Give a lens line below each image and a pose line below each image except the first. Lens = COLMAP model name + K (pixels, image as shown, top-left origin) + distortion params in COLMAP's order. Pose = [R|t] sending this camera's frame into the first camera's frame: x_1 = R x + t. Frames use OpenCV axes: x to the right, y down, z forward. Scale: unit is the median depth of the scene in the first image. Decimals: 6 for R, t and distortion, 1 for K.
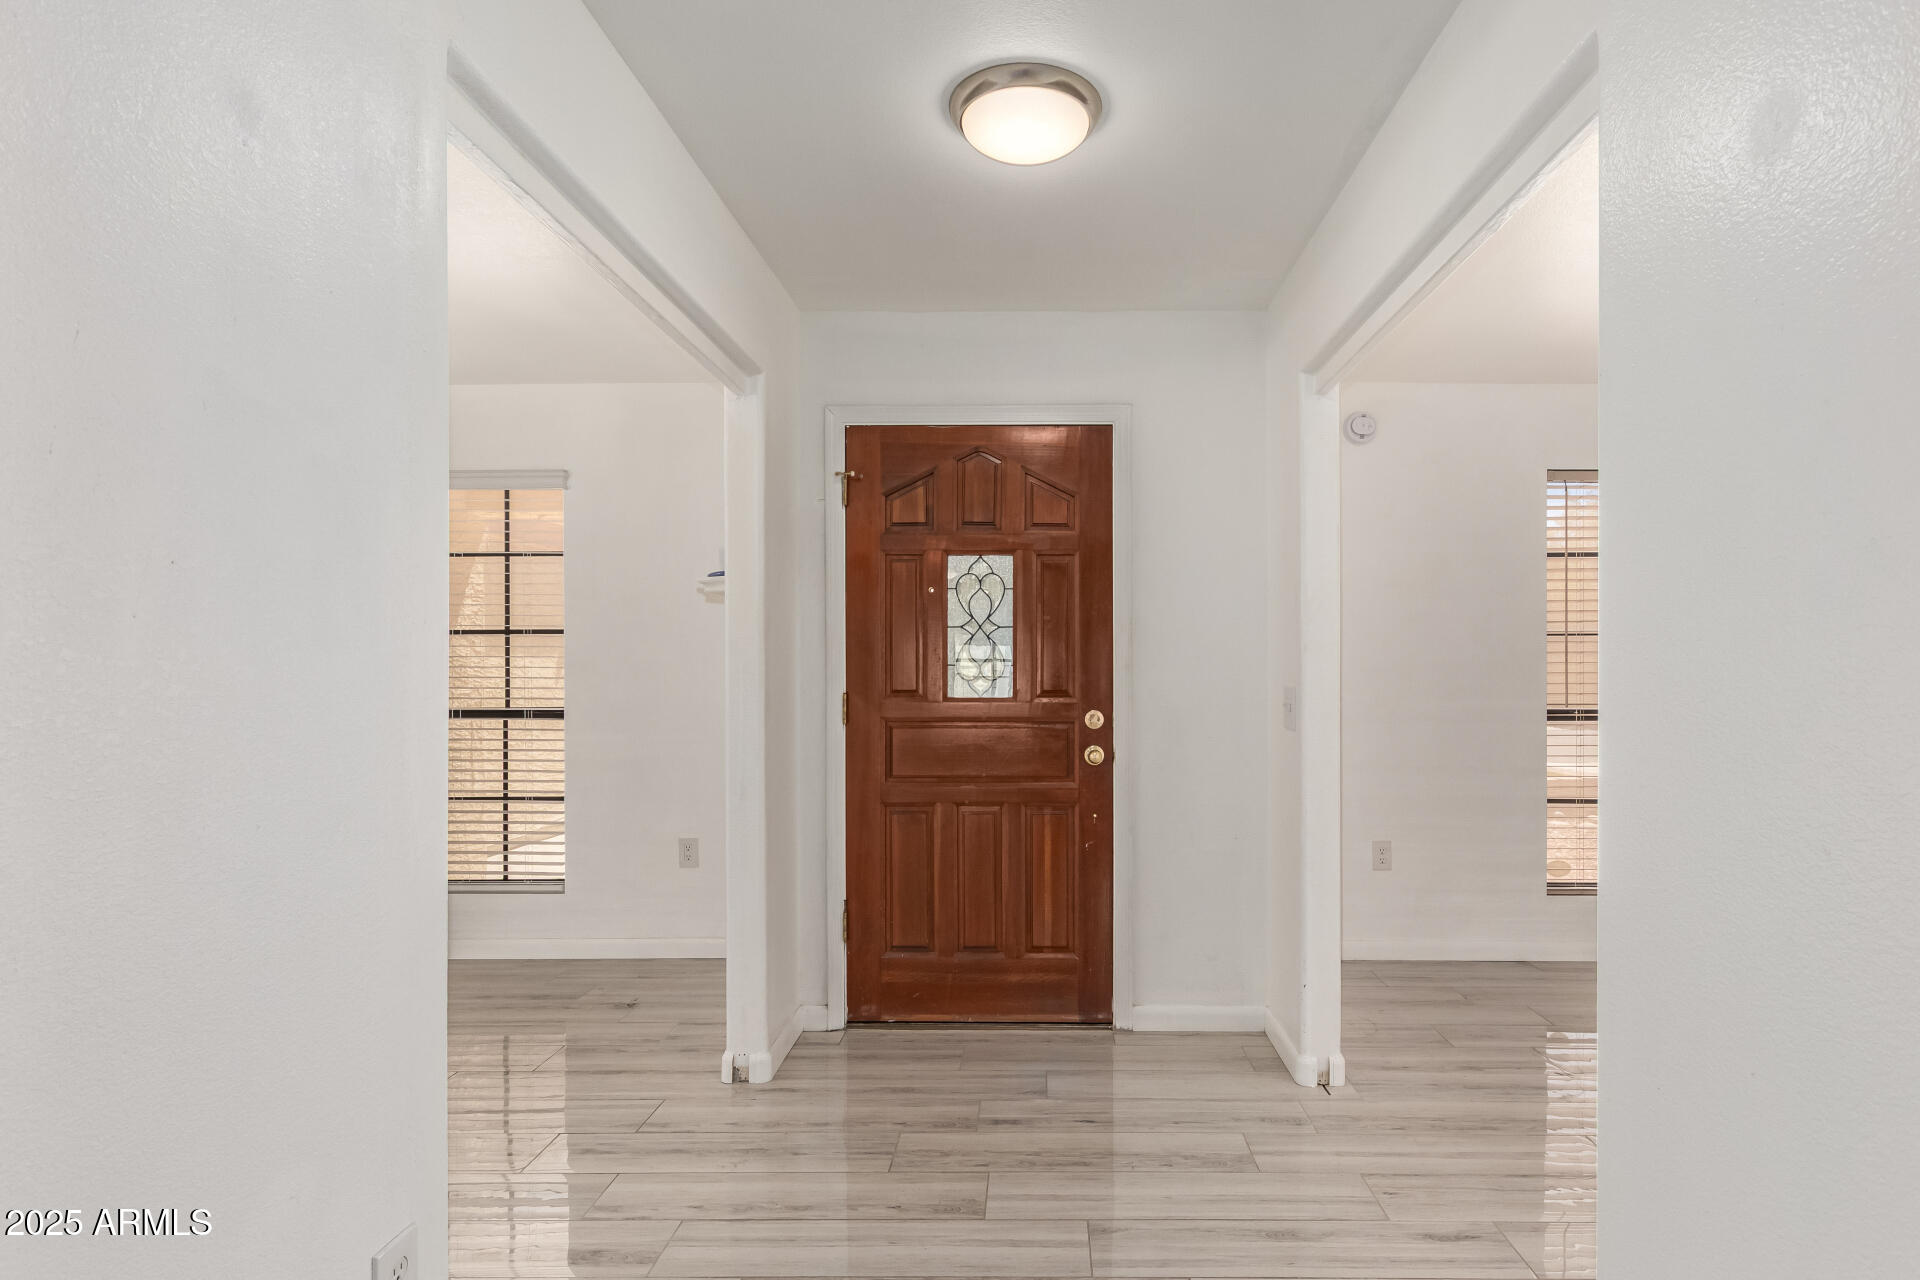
lens RADIAL K [[983.8, 0, 1021.7], [0, 983.8, 655.6], [0, 0, 1]] dist [0.002842, 0.000295]
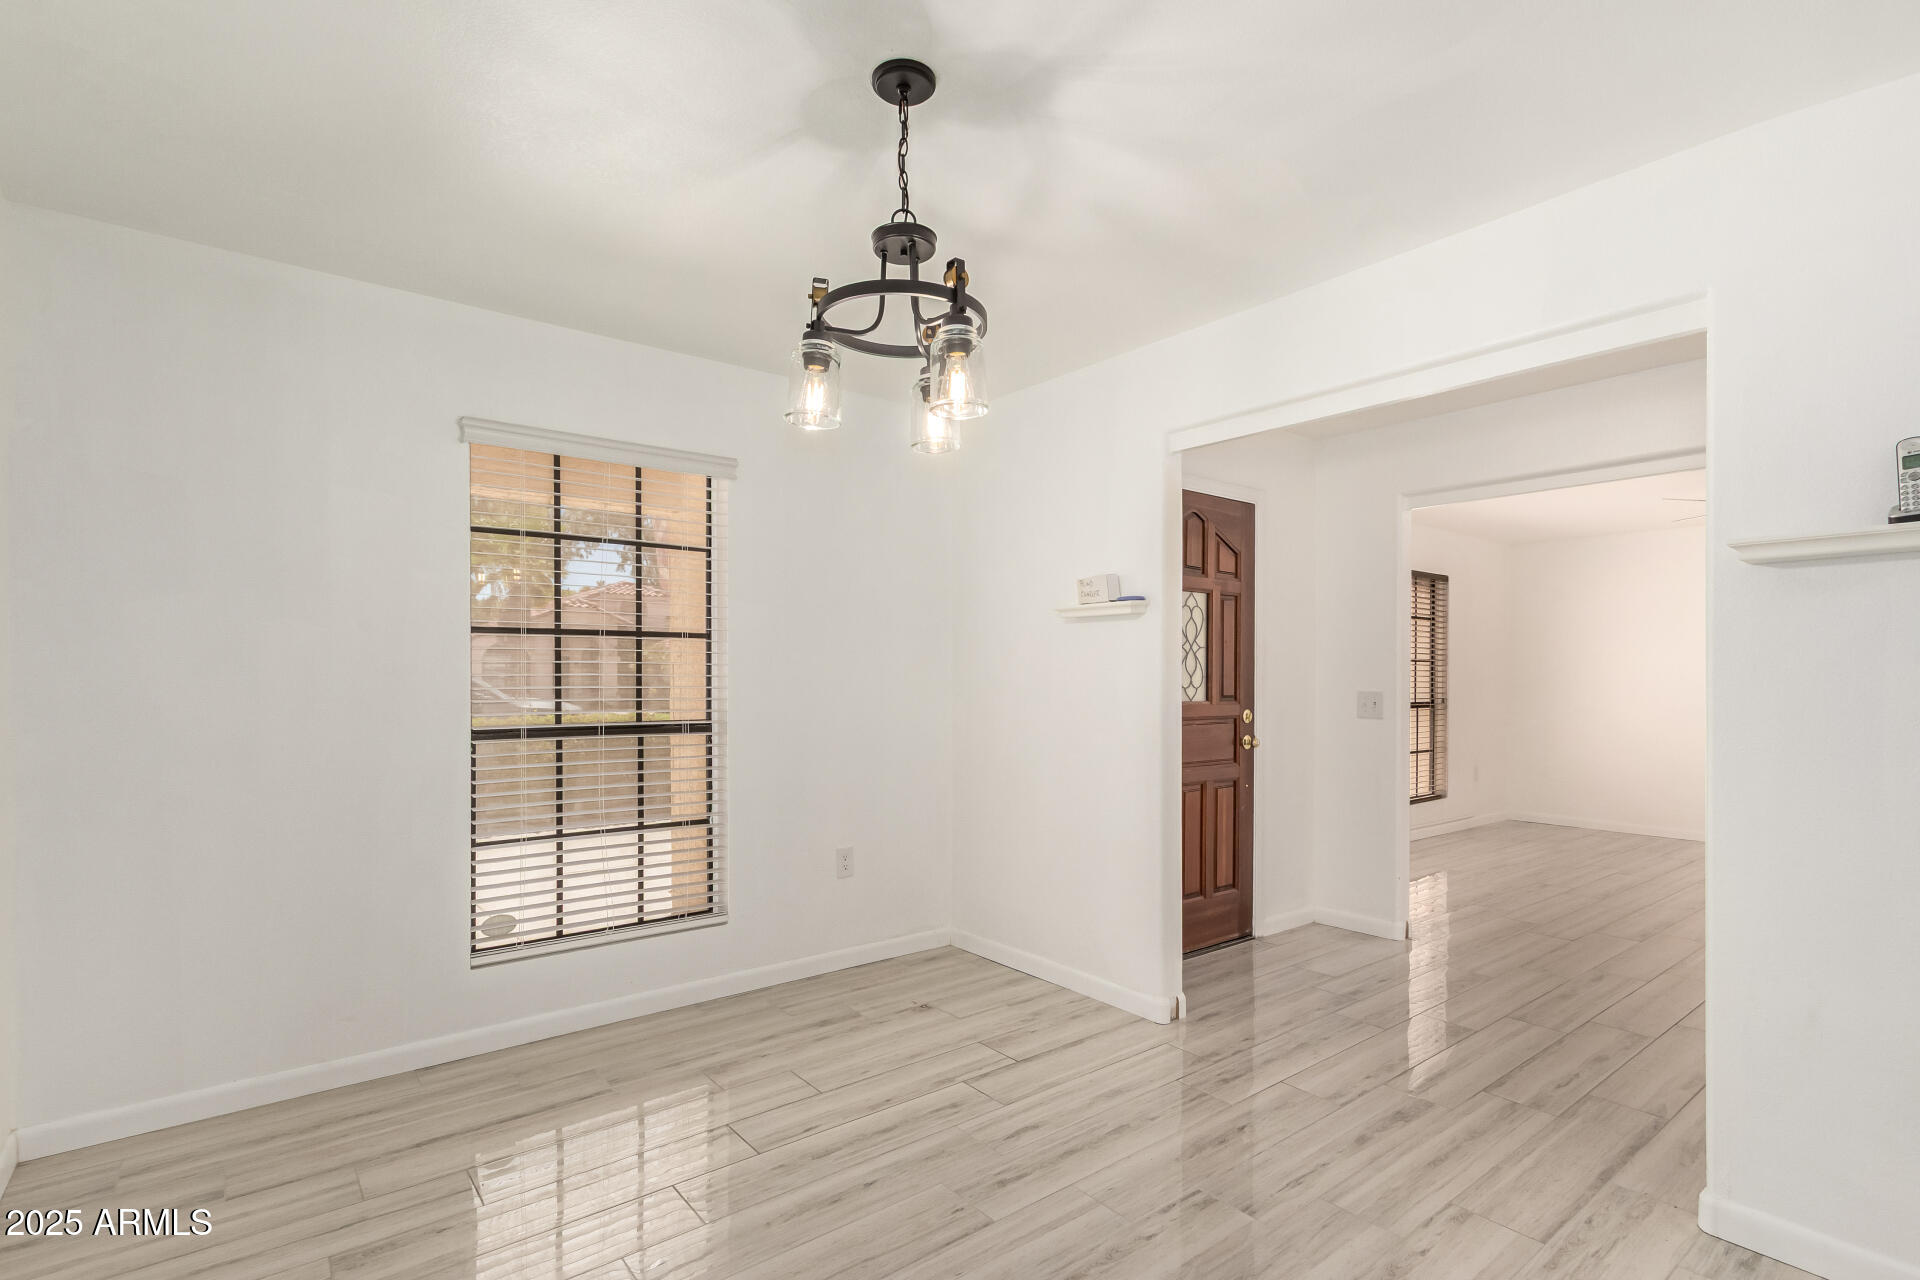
lens RADIAL K [[915.2, 0, 976.7], [0, 915.2, 684.0], [0, 0, 1]] dist [0.021170, -0.000238]
pose [[0.767312, 0.003105, 0.641266, -1.030150], [-0.011320, 0.999898, 0.008704, 0.012384], [-0.641174, -0.013938, 0.767269, 0.256085]]
